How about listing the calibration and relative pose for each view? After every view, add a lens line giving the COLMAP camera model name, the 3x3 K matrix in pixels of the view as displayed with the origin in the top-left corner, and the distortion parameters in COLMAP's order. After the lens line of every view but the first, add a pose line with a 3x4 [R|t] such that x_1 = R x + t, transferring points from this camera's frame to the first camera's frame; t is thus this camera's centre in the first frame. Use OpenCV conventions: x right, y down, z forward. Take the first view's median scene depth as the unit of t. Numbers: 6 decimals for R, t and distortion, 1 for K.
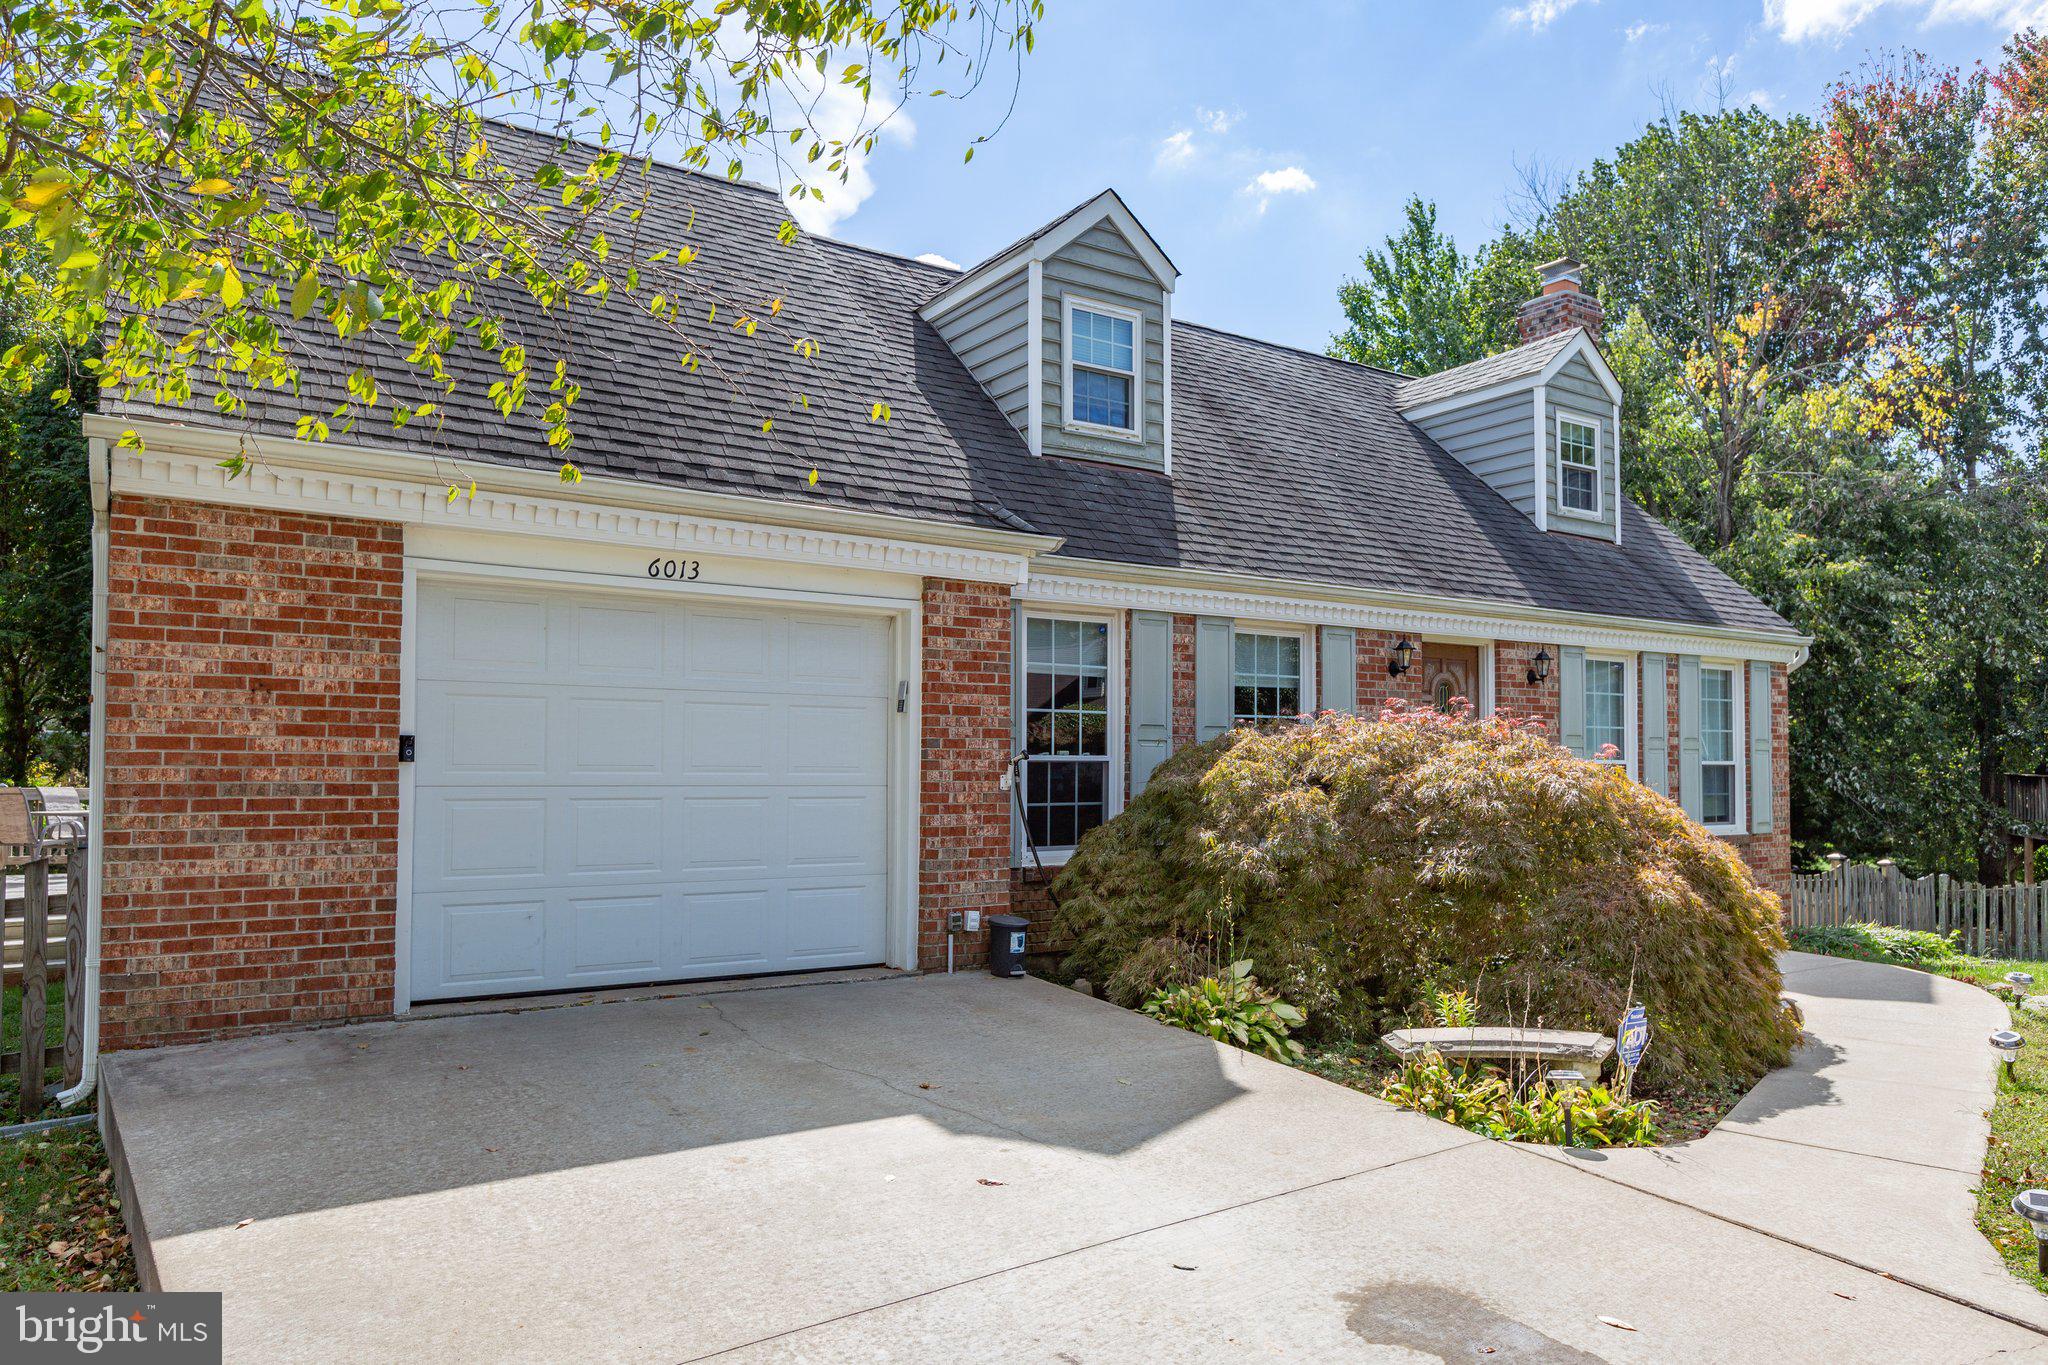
lens RADIAL K [[1337.9, 0, 1025.2], [0, 1337.9, 699.3], [0, 0, 1]] dist [-0.000814, 0.000635]
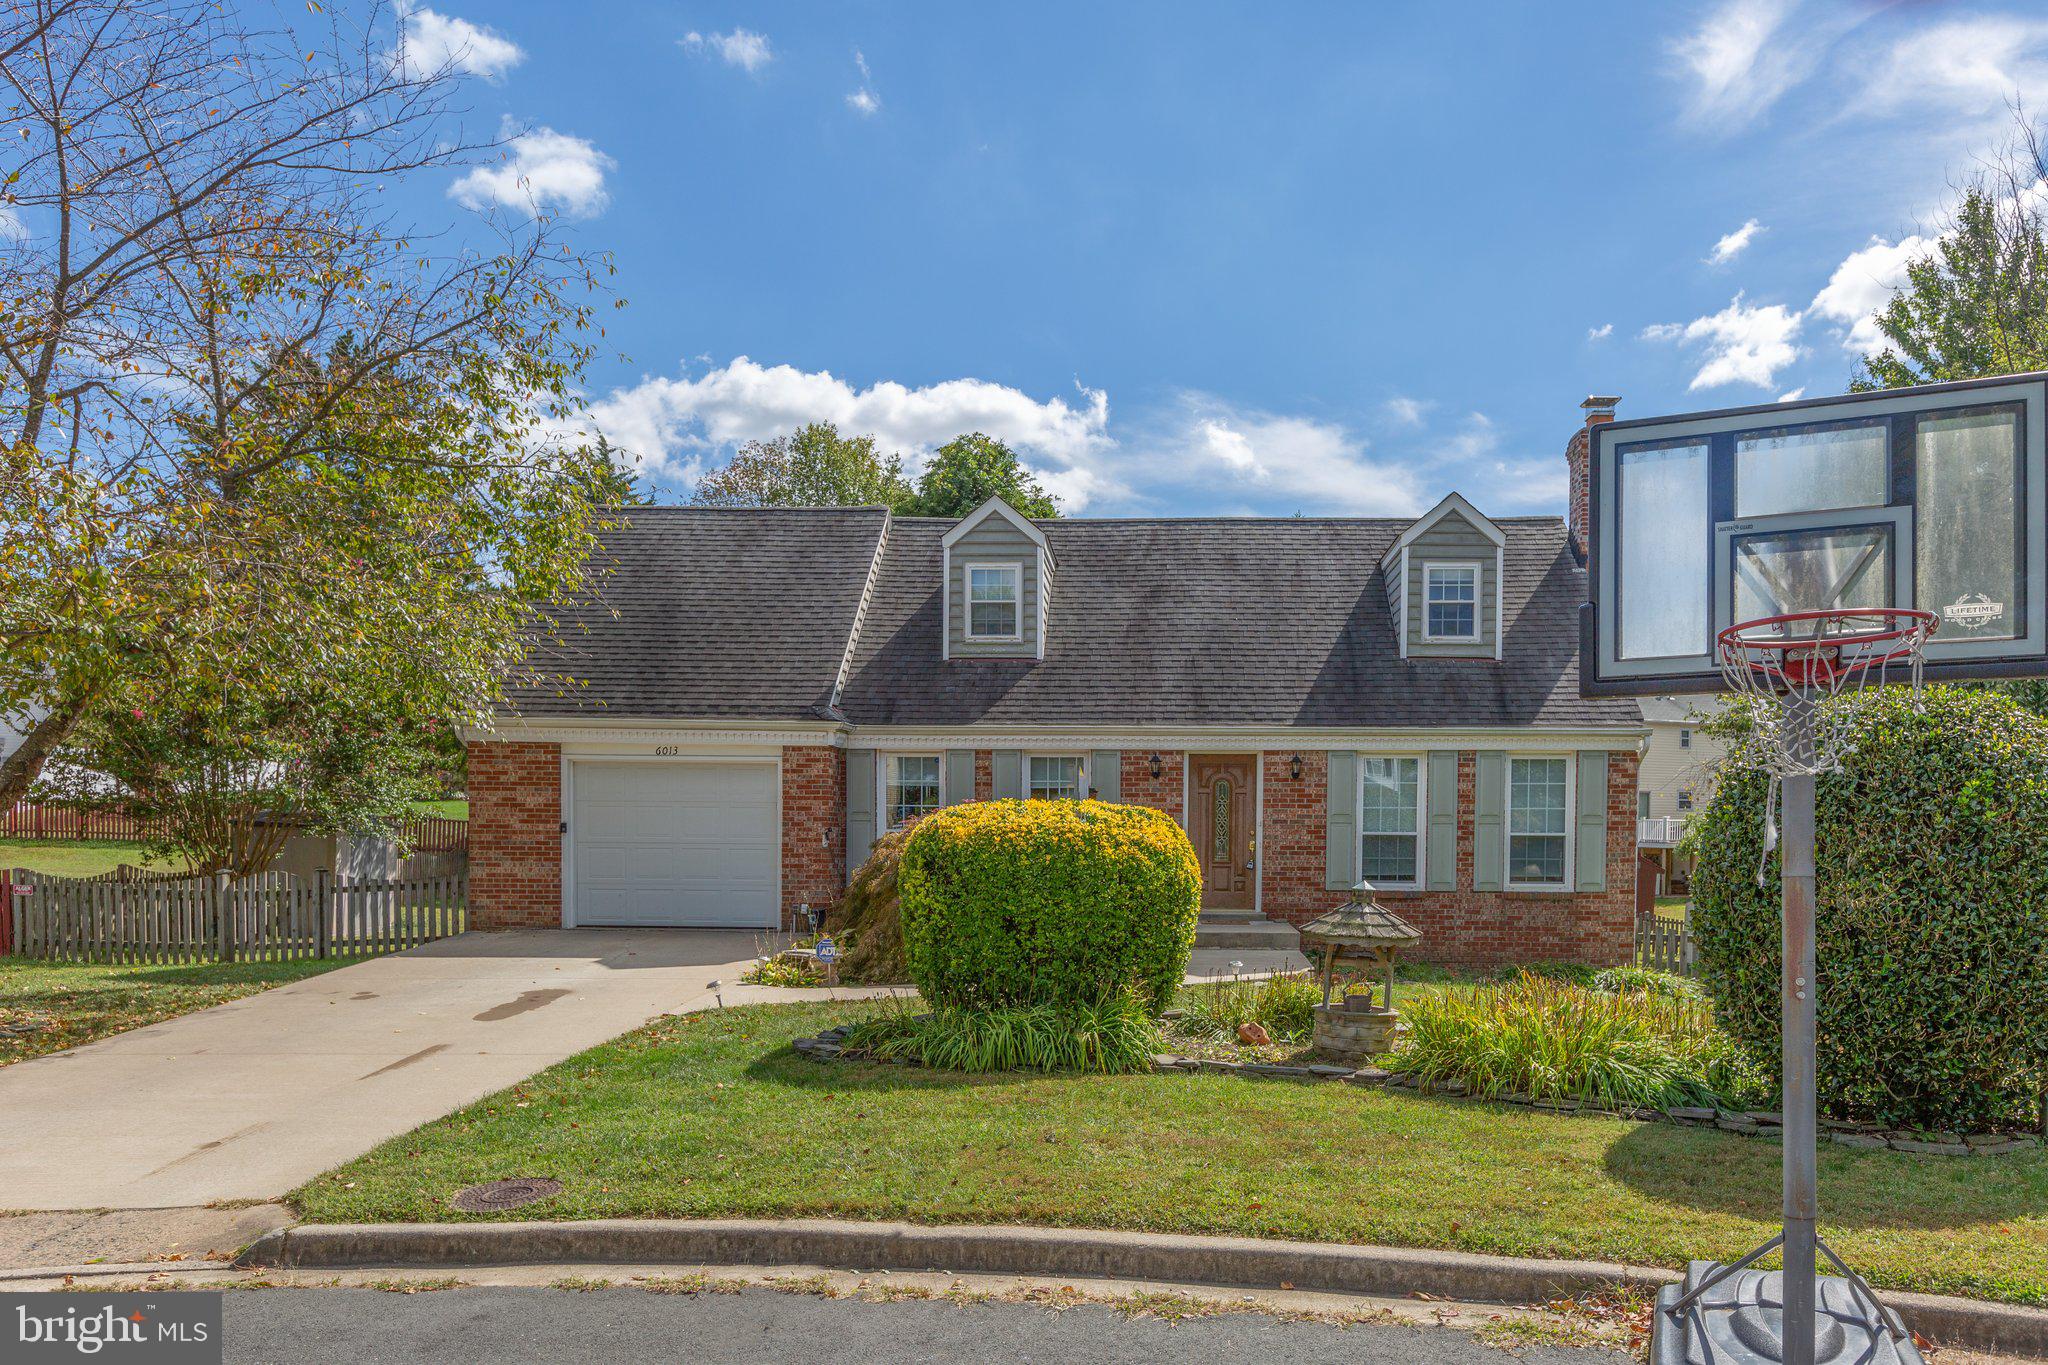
lens RADIAL K [[1434.2, 0, 1107.1], [0, 1434.2, 827.5], [0, 0, 1]] dist [0.020111, 0.000478]
pose [[0.821131, 0.001006, -0.570739, 1.473986], [0.026399, 0.998861, 0.039742, -0.034971], [0.570129, -0.047701, 0.820169, -0.517452]]
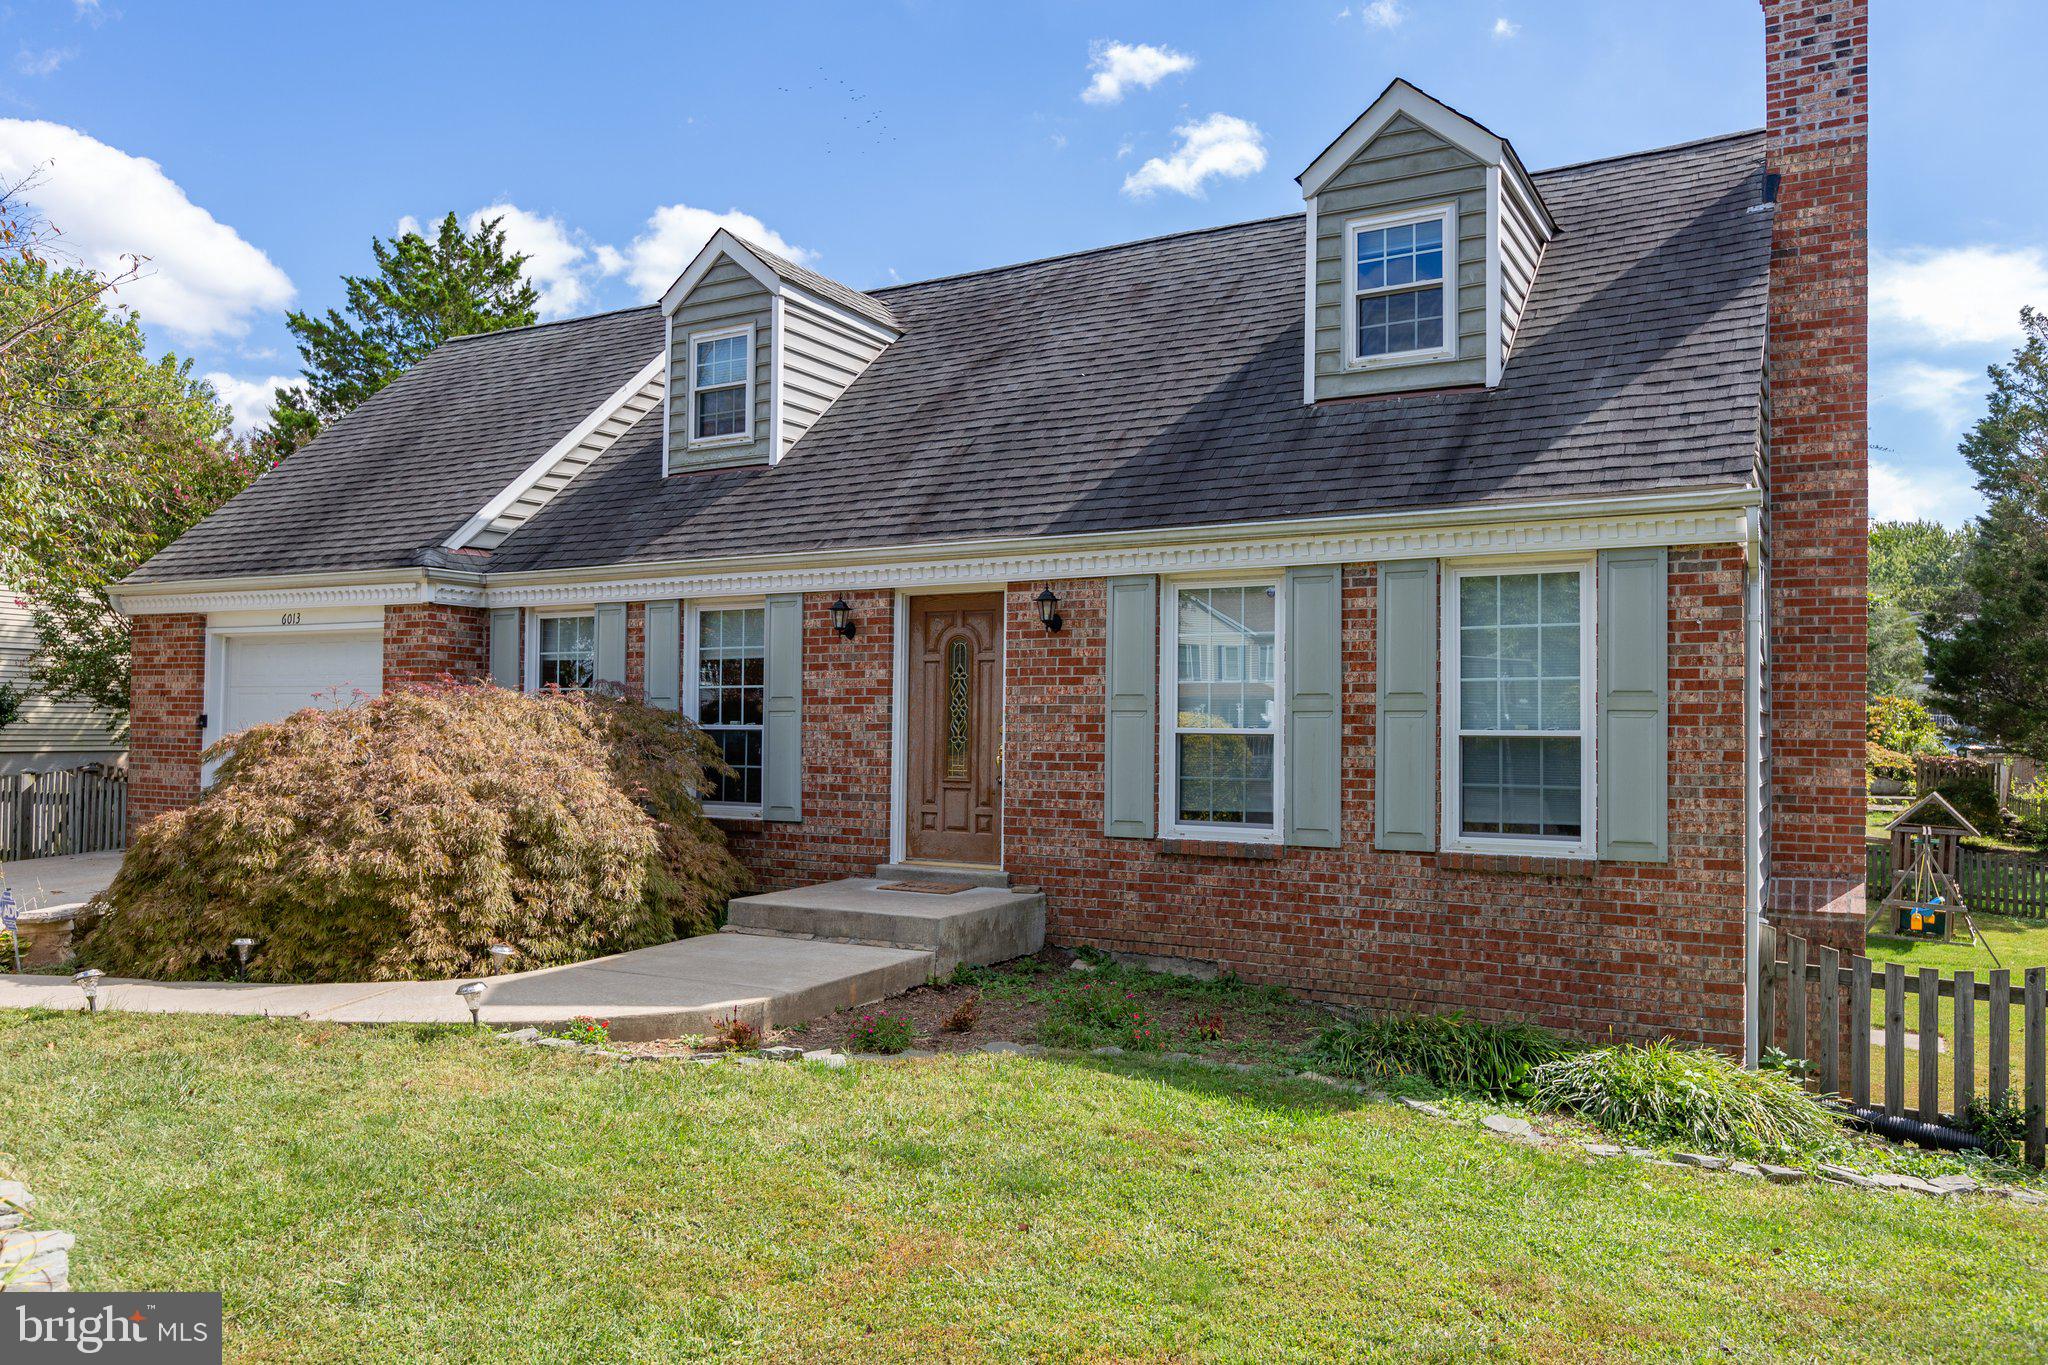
lens RADIAL K [[1432.3, 0, 1011.3], [0, 1432.3, 671.0], [0, 0, 1]] dist [0.009063, 0.001274]
pose [[0.457993, -0.042041, -0.887961, 1.509844], [0.034075, 0.998977, -0.029723, 0.049067], [0.888303, -0.016644, 0.458957, 0.791123]]
